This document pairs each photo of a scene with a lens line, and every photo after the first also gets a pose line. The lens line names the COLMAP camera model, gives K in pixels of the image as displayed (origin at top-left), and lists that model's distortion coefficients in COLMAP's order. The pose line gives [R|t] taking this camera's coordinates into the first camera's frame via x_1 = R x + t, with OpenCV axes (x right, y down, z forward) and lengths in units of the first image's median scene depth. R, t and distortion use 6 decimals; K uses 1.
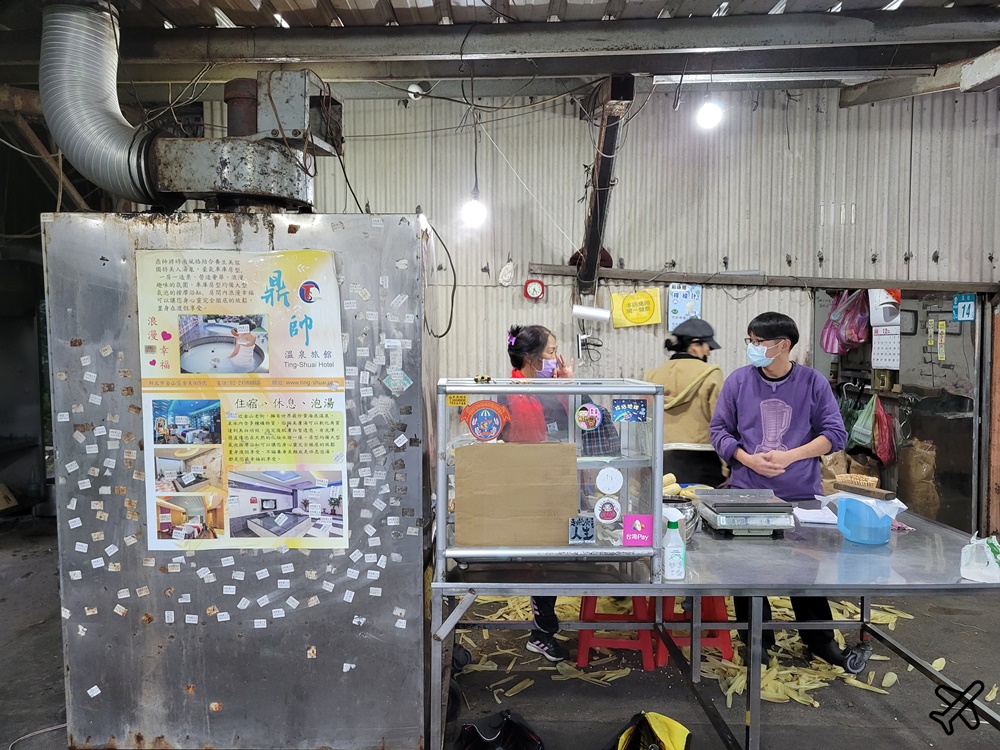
lens RADIAL K [[736.2, 0, 500.0], [0, 736.2, 375.0], [0, 0, 1]] dist [0.048977, 0.000474]
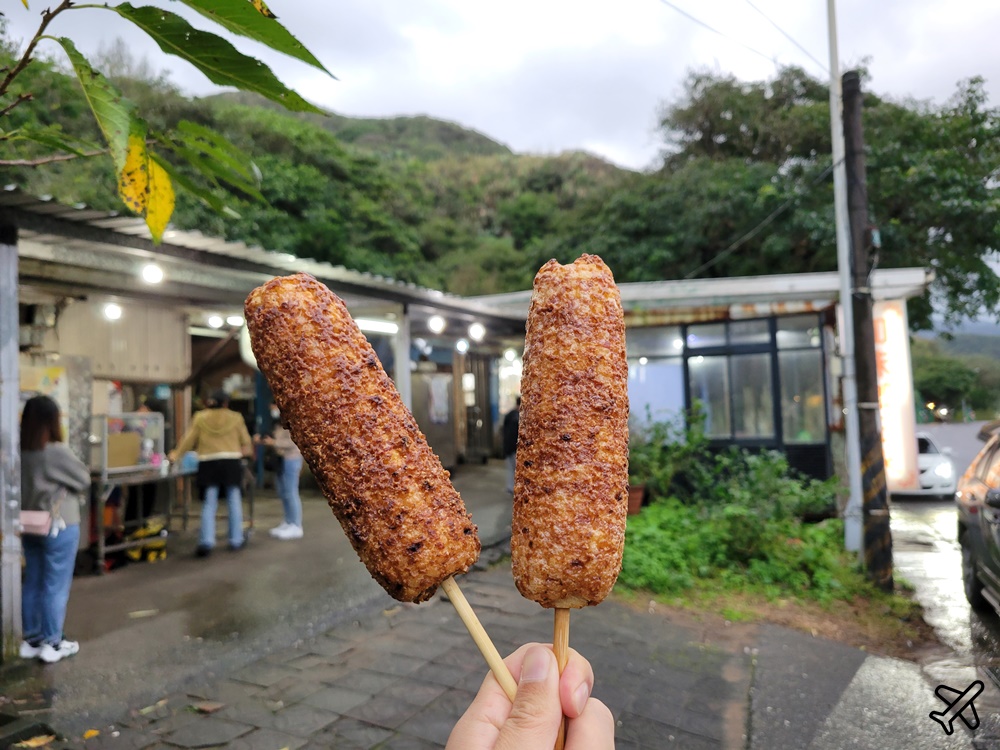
lens RADIAL K [[754.3, 0, 504.6], [0, 754.3, 370.1], [0, 0, 1]] dist [0.010079, 0.005442]
pose [[0.388178, 0.035358, 0.920906, -2.191367], [0.075901, 0.994642, -0.070182, 0.166374], [-0.918454, 0.097141, 0.383415, -1.626109]]
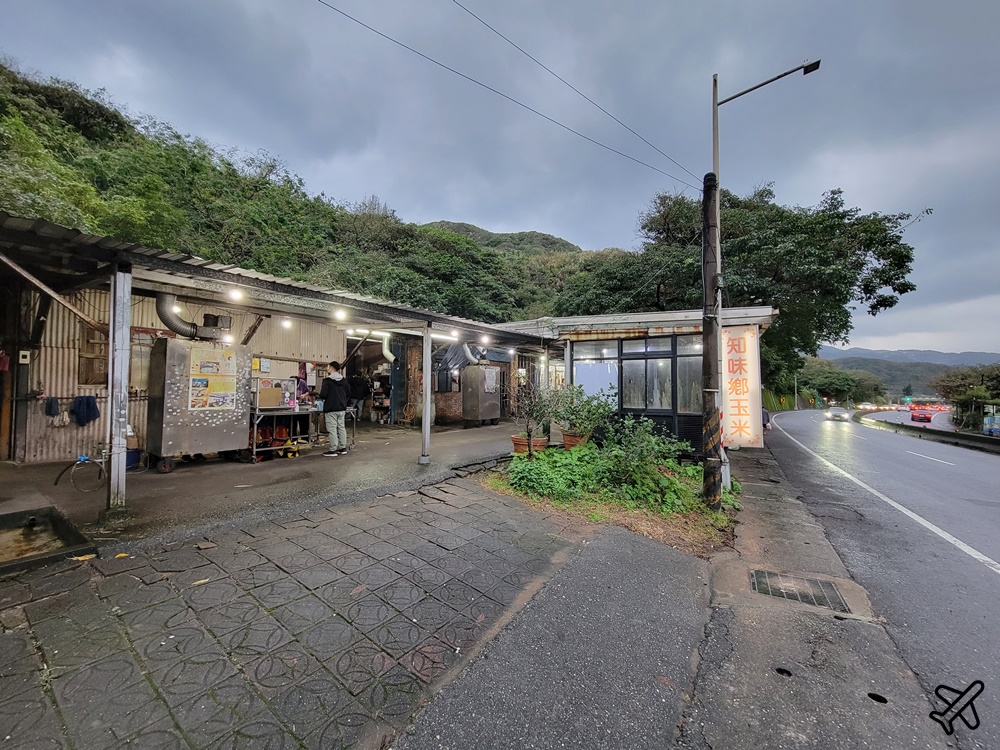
lens RADIAL K [[401.7, 0, 507.3], [0, 401.7, 376.8], [0, 0, 1]] dist [-0.000309, 0.000023]
pose [[0.534205, 0.033410, 0.844694, -1.558202], [0.030309, 0.997819, -0.058634, 0.234662], [-0.844811, 0.056925, 0.532028, -2.091353]]
